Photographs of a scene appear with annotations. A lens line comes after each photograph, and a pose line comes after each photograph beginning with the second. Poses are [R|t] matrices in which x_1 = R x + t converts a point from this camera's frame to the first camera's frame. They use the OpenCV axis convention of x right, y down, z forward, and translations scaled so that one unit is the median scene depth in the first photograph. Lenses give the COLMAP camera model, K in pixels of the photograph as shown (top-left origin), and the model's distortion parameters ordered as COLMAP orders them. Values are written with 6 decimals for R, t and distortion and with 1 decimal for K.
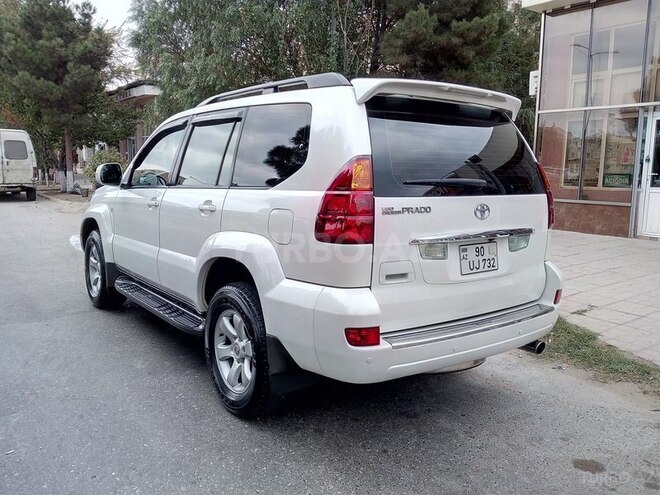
lens RADIAL K [[536.1, 0, 330.0], [0, 536.1, 247.5], [0, 0, 1]] dist [-0.000969, -0.006267]
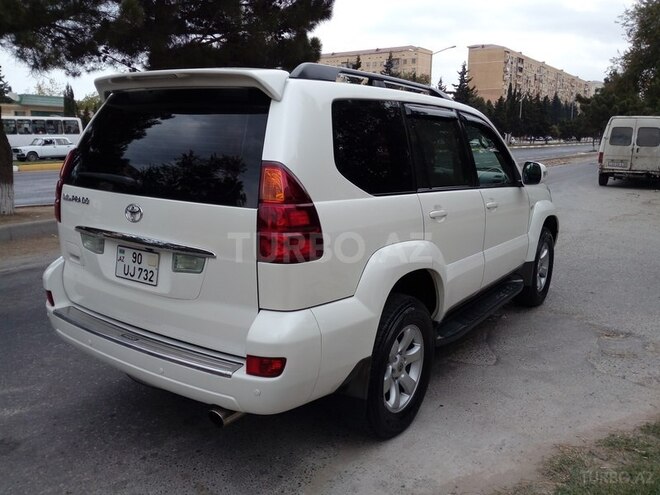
lens RADIAL K [[536.1, 0, 330.0], [0, 536.1, 247.5], [0, 0, 1]] dist [-0.000969, -0.006267]
pose [[0.348763, 0.185365, -0.918697, 1.197134], [-0.162067, 0.977407, 0.135686, -0.181428], [0.923092, 0.101568, 0.370925, 0.954075]]
